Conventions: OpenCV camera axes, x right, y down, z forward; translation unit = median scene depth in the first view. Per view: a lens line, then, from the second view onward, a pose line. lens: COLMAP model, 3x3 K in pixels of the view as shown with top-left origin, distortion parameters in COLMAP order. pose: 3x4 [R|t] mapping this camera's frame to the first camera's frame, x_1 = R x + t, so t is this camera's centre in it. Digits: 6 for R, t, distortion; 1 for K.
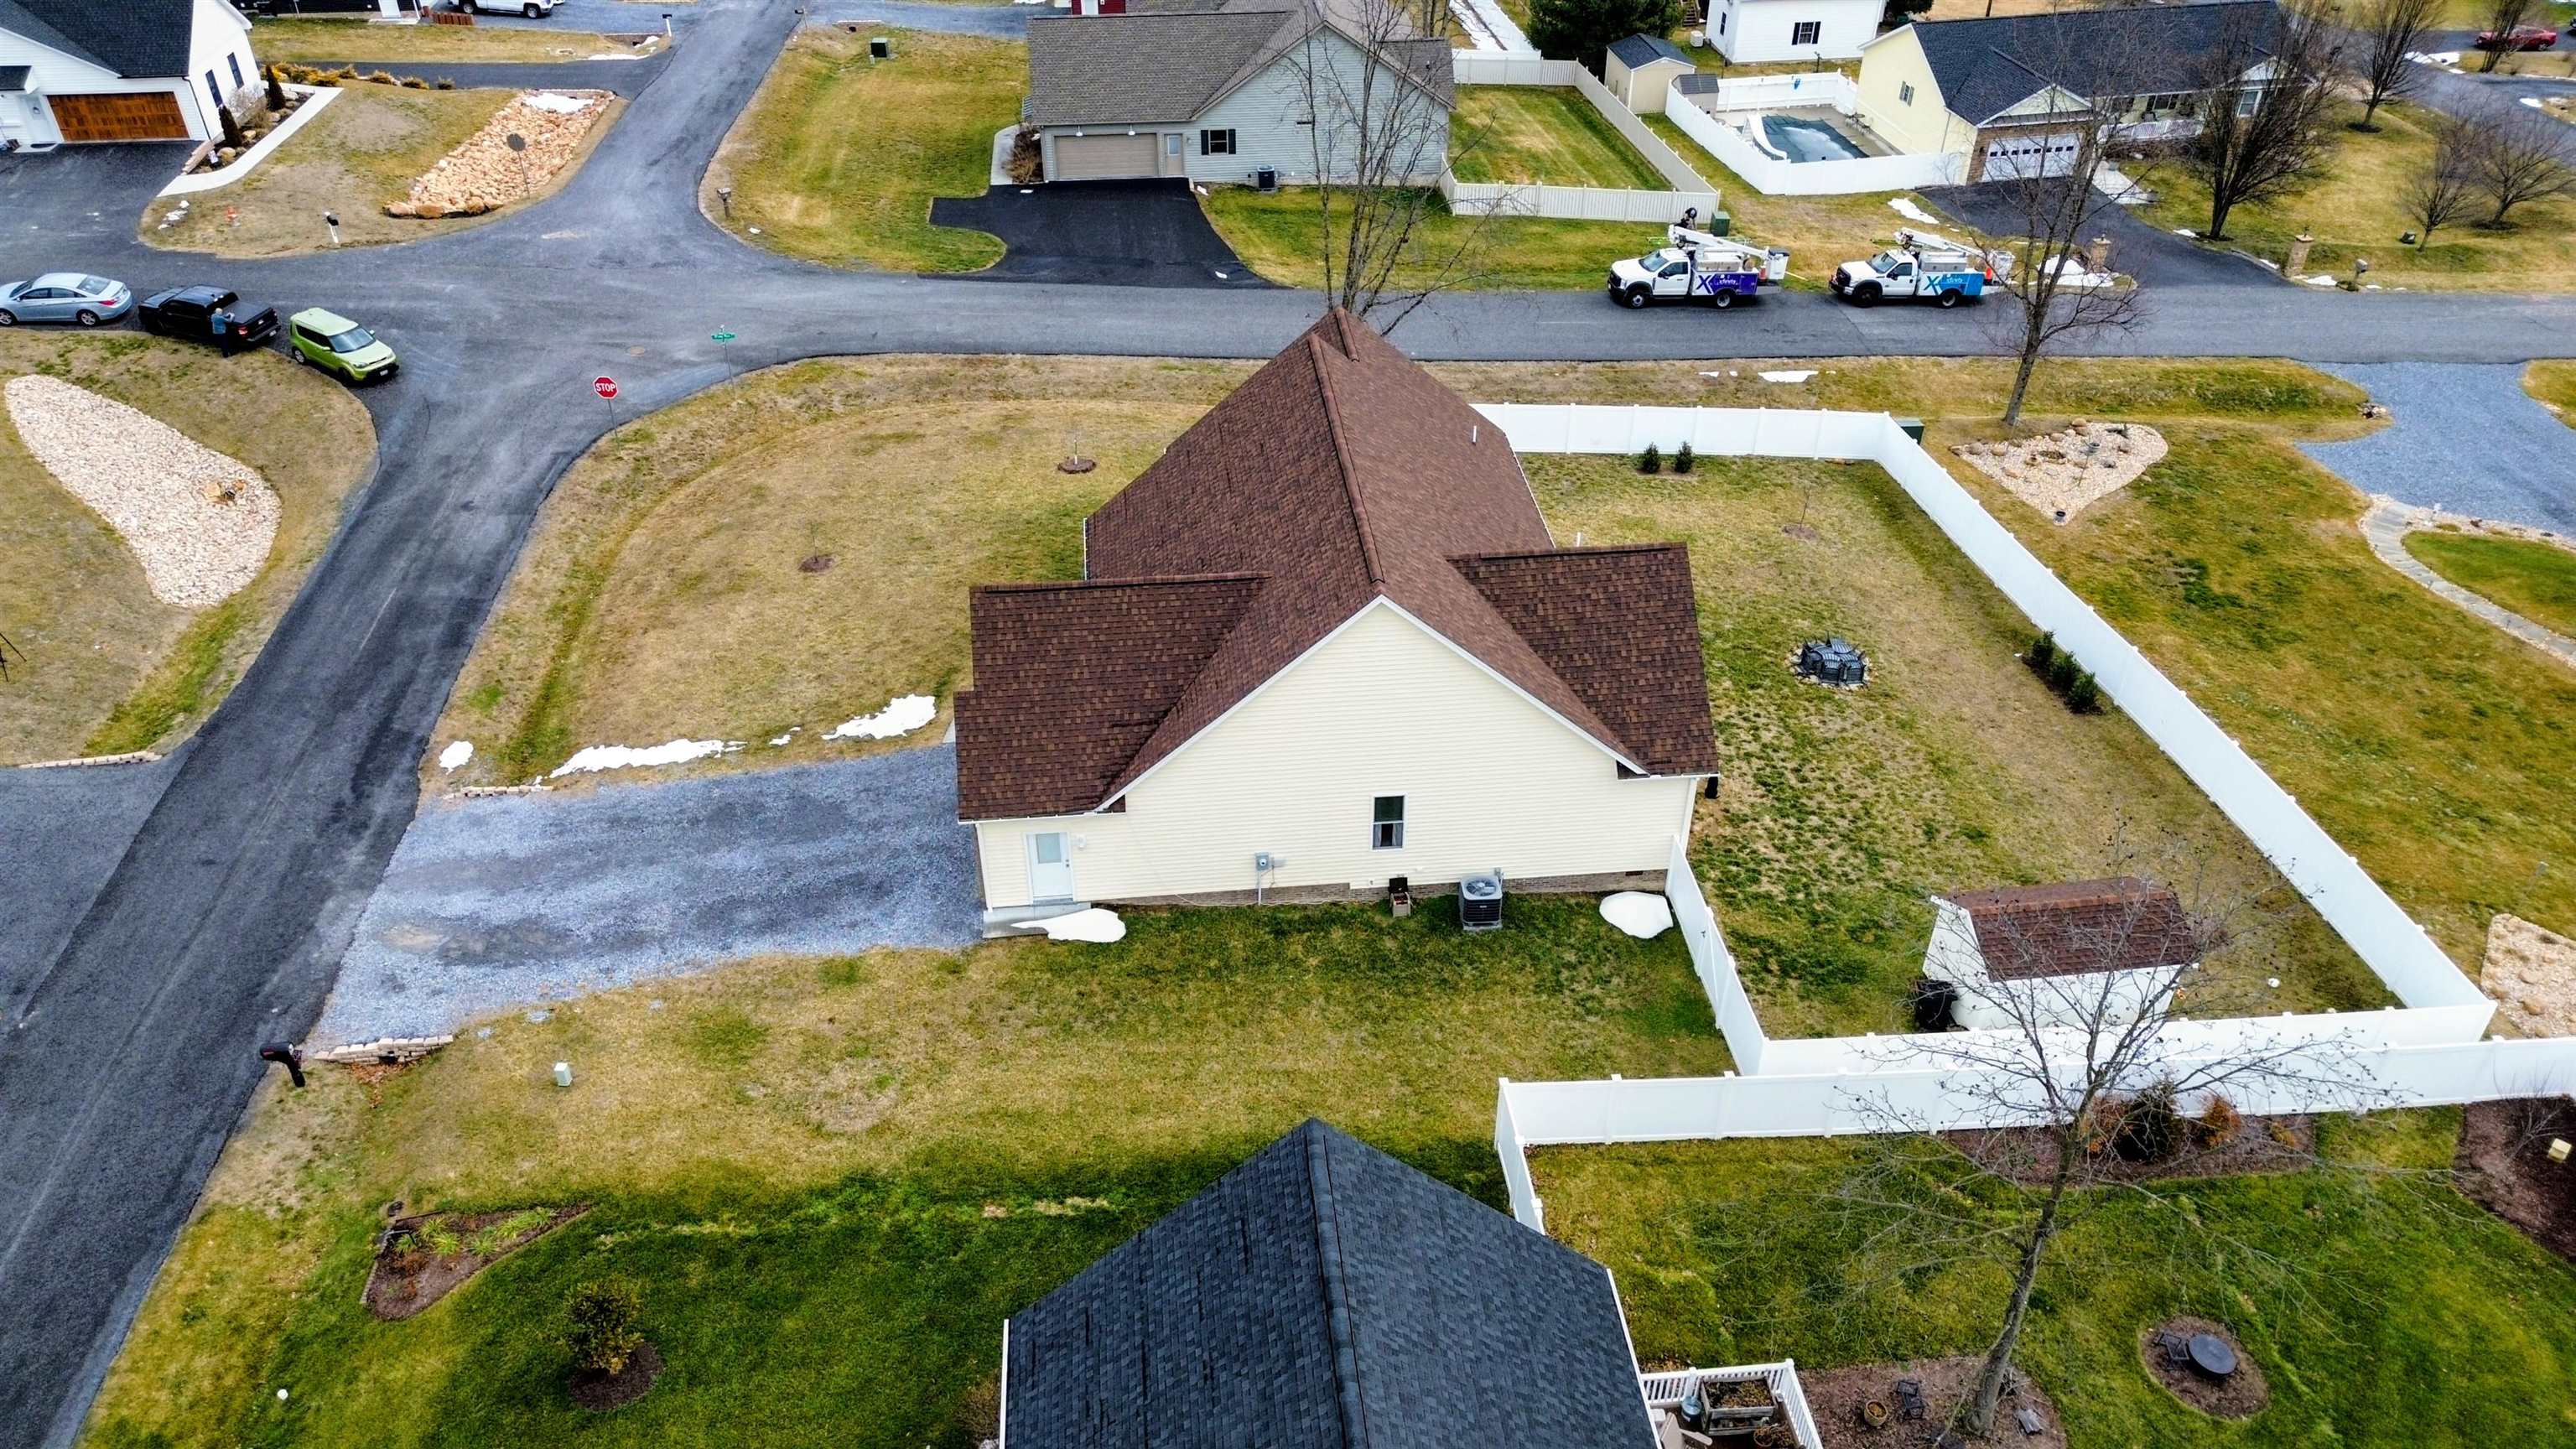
lens RADIAL K [[1819.1, 0, 1279.9], [0, 1819.1, 715.3], [0, 0, 1]] dist [0.088710, -0.091541]
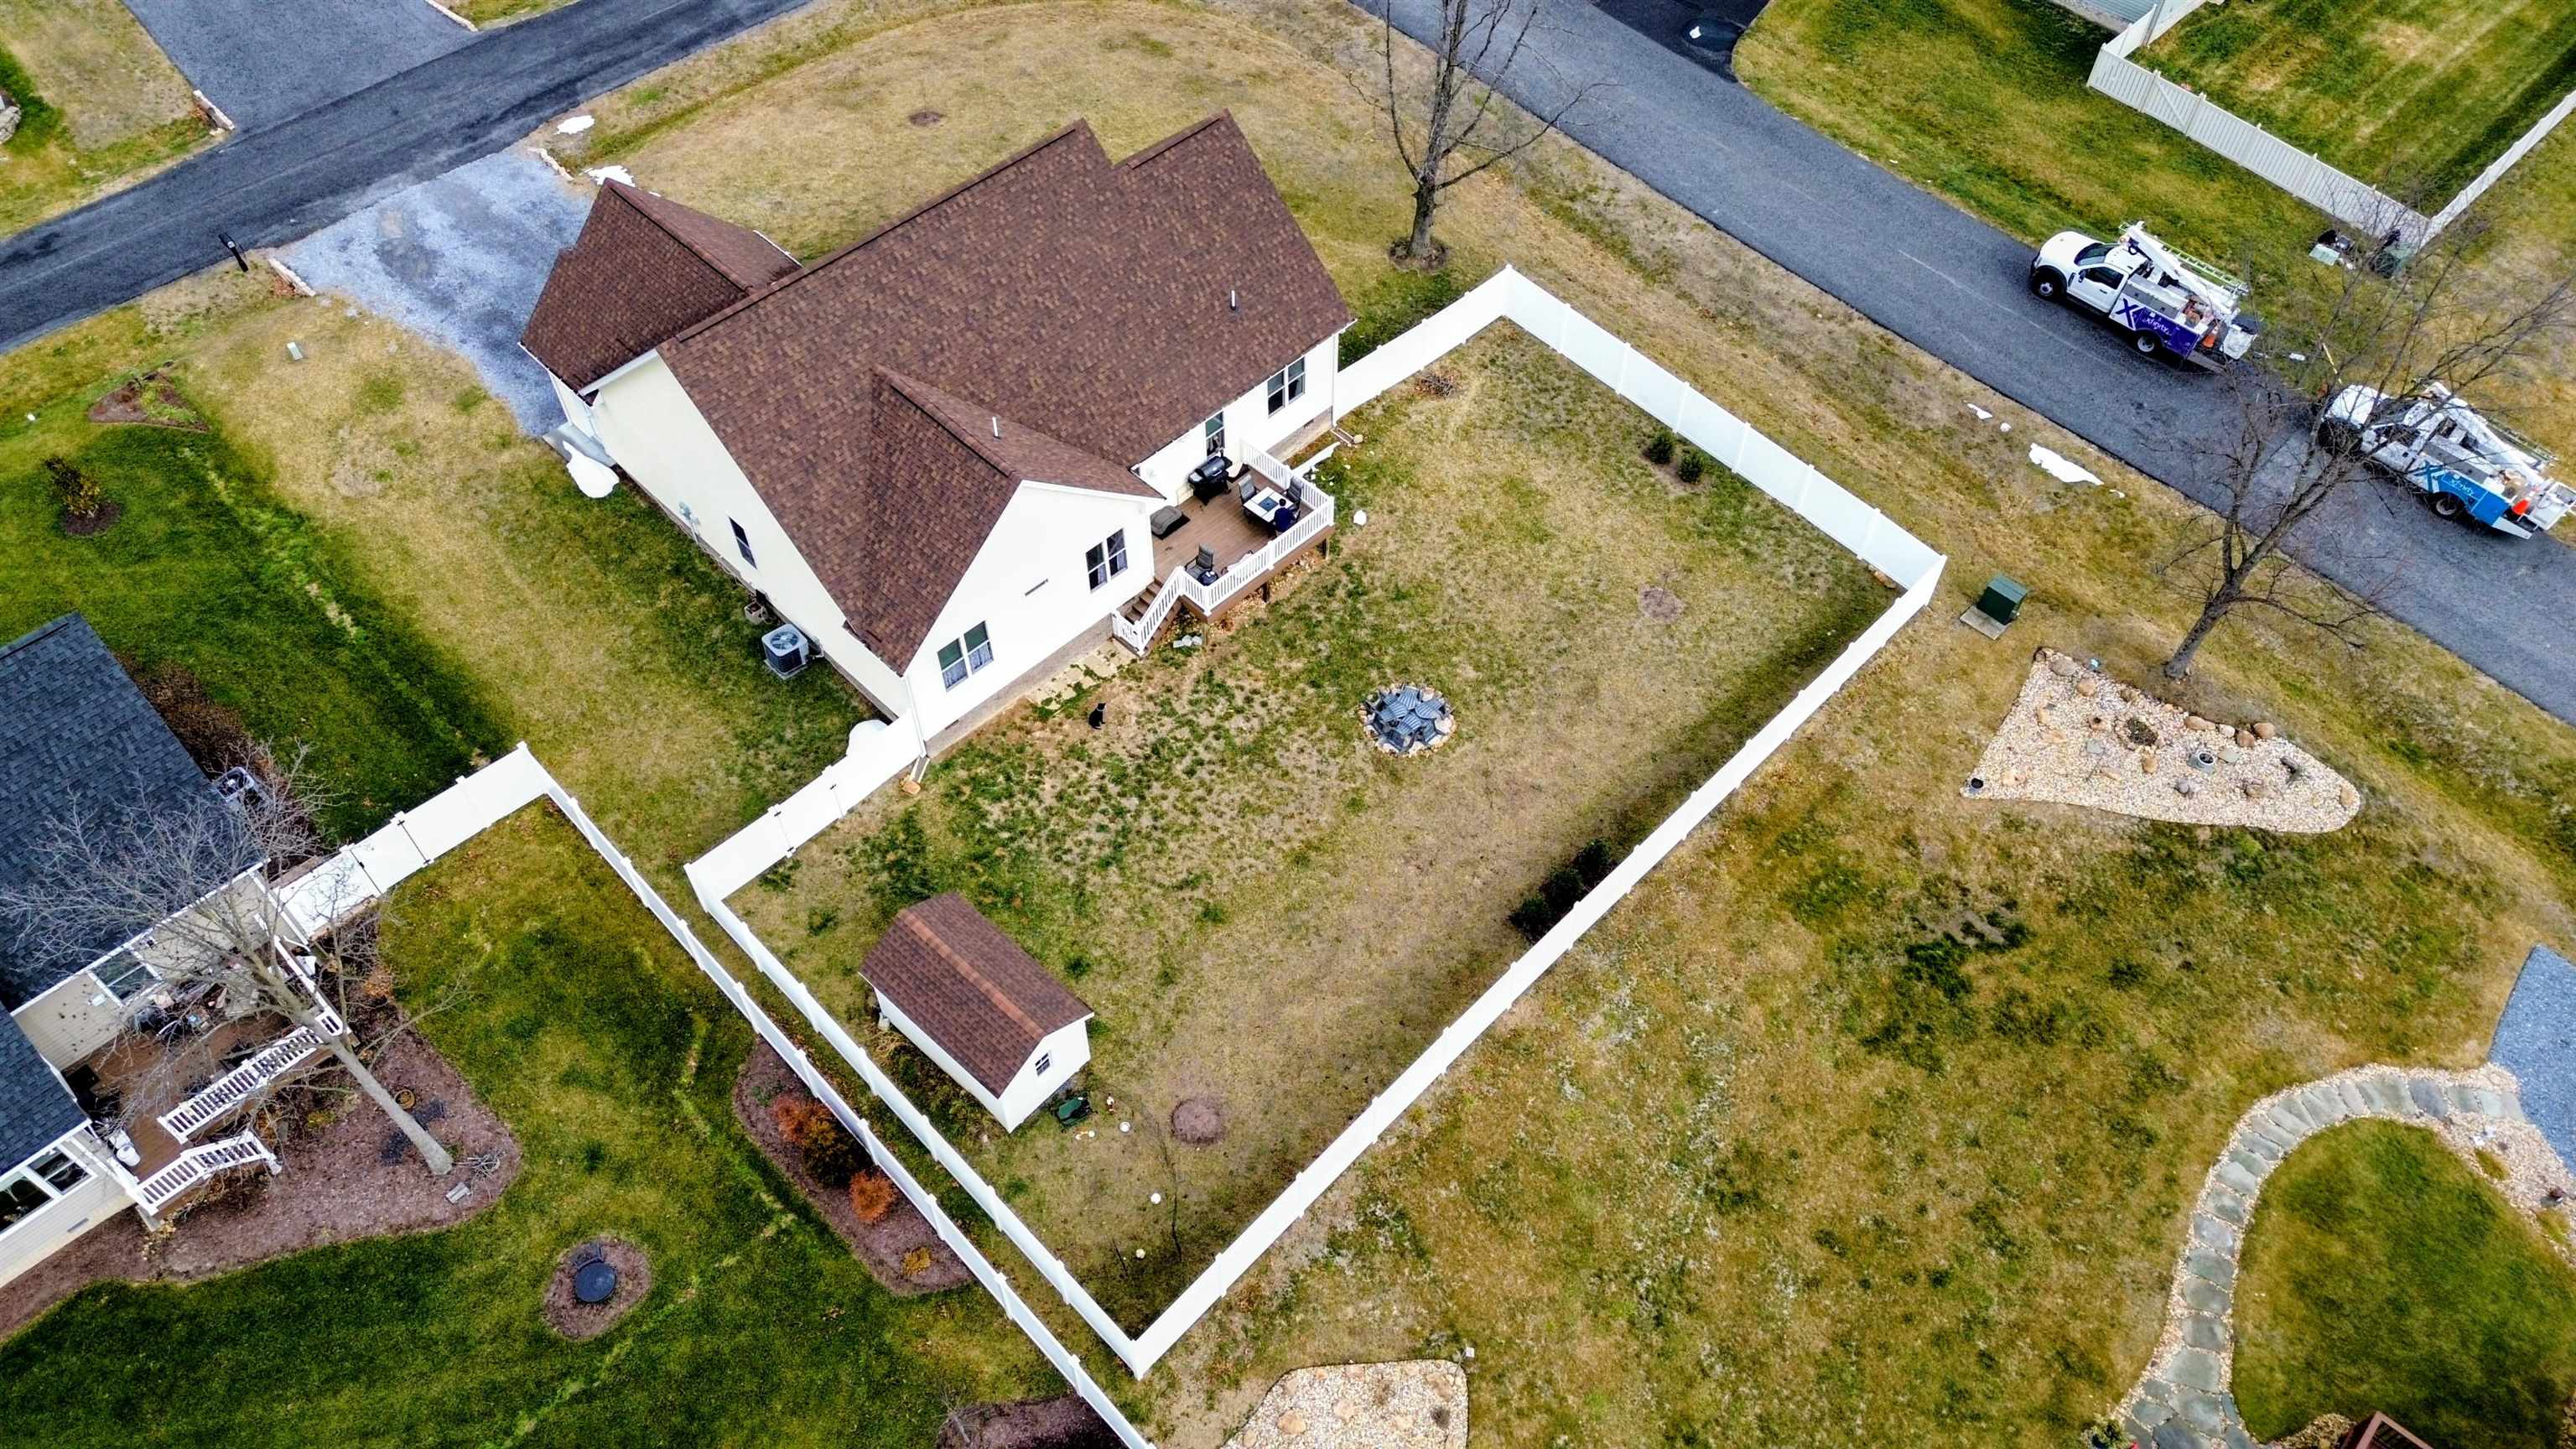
lens RADIAL K [[1819.1, 0, 1279.9], [0, 1819.1, 715.3], [0, 0, 1]] dist [0.088710, -0.091541]
pose [[0.631608, 0.604982, -0.484838, 0.770416], [-0.449899, 0.795309, 0.406294, -0.407081], [0.631397, -0.038490, 0.774504, 0.276471]]
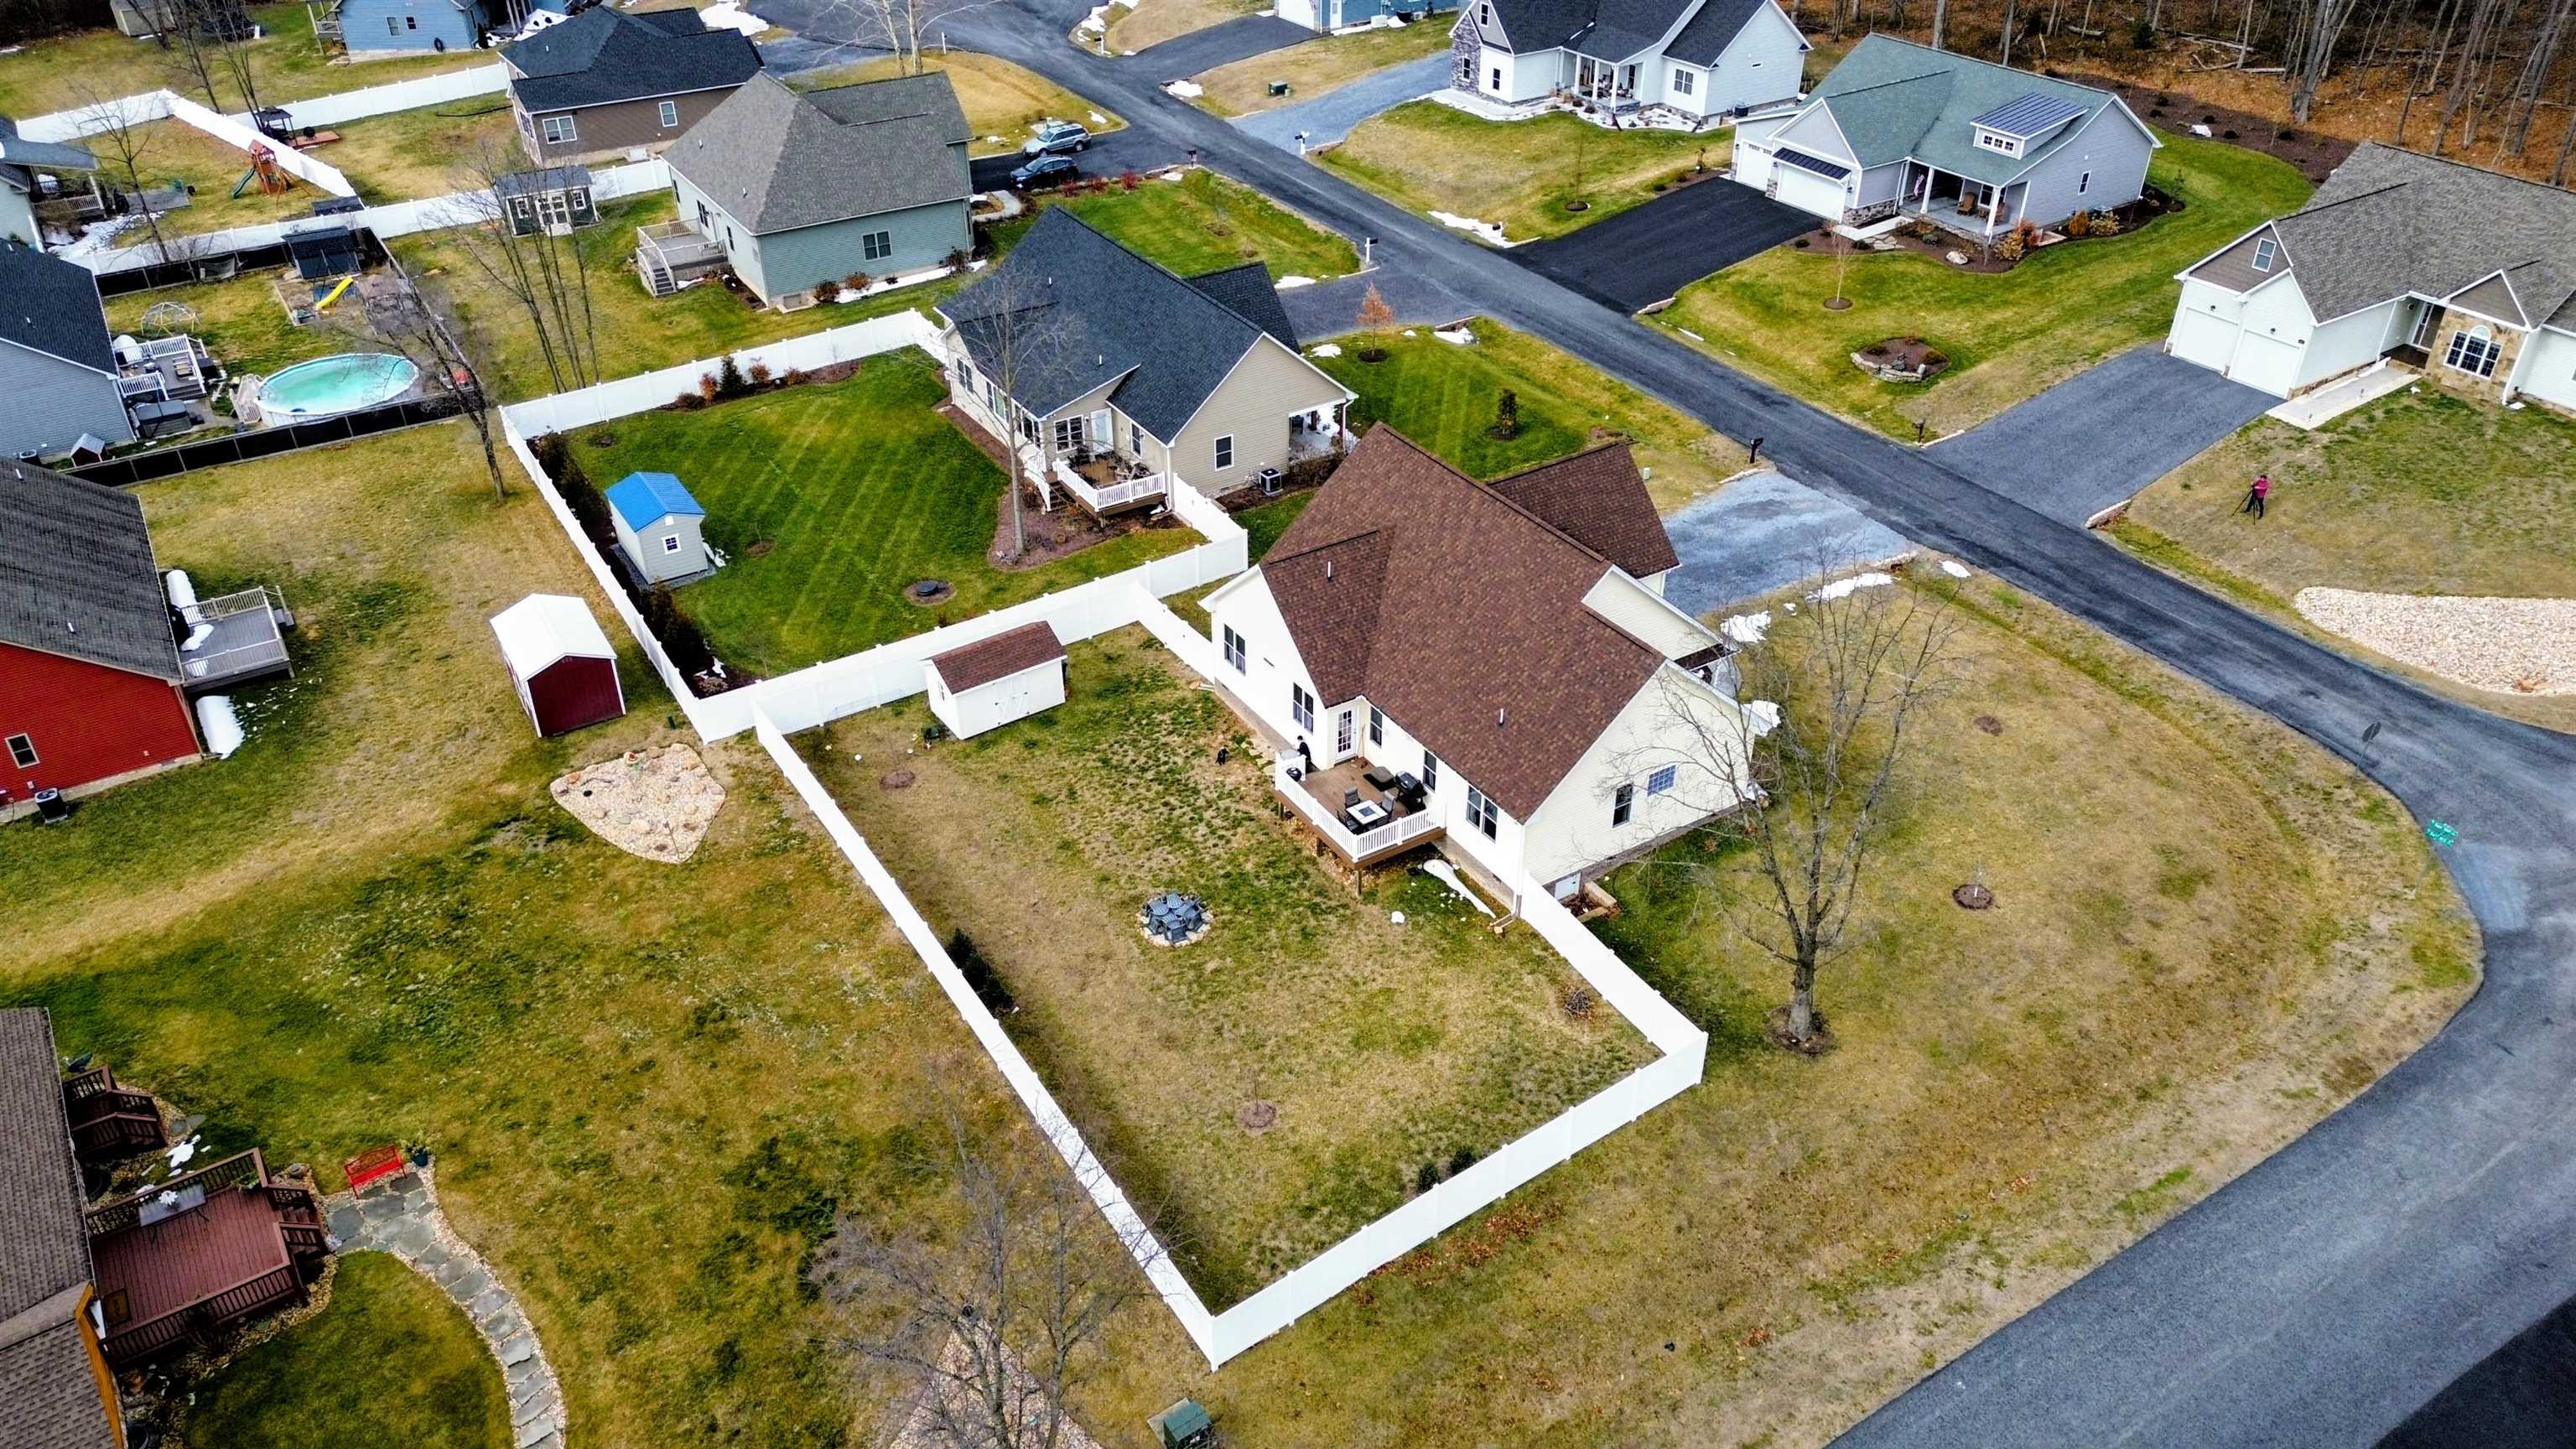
lens RADIAL K [[1819.1, 0, 1279.9], [0, 1819.1, 715.3], [0, 0, 1]] dist [0.088710, -0.091541]
pose [[-0.896130, 0.250660, -0.366226, 0.677322], [-0.251559, 0.392934, 0.884489, -1.174248], [0.365608, 0.884745, -0.289064, 1.353698]]
